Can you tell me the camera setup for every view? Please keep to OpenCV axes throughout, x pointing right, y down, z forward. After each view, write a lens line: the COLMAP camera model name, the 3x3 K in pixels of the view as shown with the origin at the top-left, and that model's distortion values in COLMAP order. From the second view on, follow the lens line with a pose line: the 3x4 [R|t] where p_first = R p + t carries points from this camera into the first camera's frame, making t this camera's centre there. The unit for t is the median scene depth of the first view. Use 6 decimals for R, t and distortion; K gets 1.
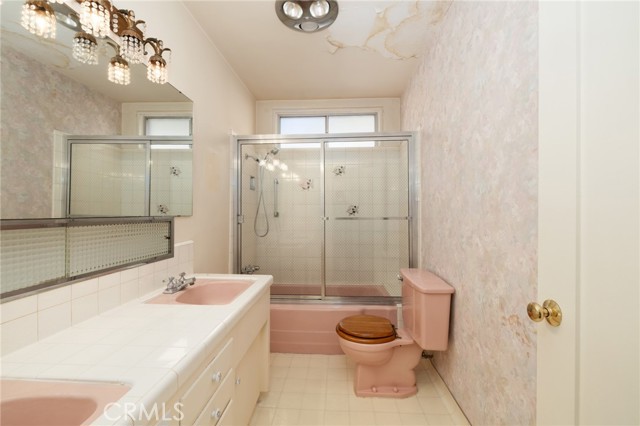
lens RADIAL K [[269.9, 0, 320.8], [0, 269.9, 209.7], [0, 0, 1]] dist [-0.001135, -0.000518]
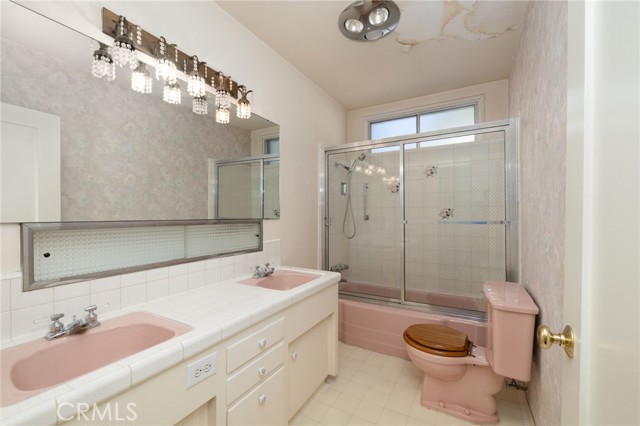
lens RADIAL K [[269.9, 0, 323.9], [0, 269.9, 216.3], [0, 0, 1]] dist [-0.001135, -0.000518]
pose [[0.895882, 0.000397, -0.444291, 0.229550], [0.005351, 0.999917, 0.011683, -0.001221], [0.444259, -0.012844, 0.895806, -0.013571]]
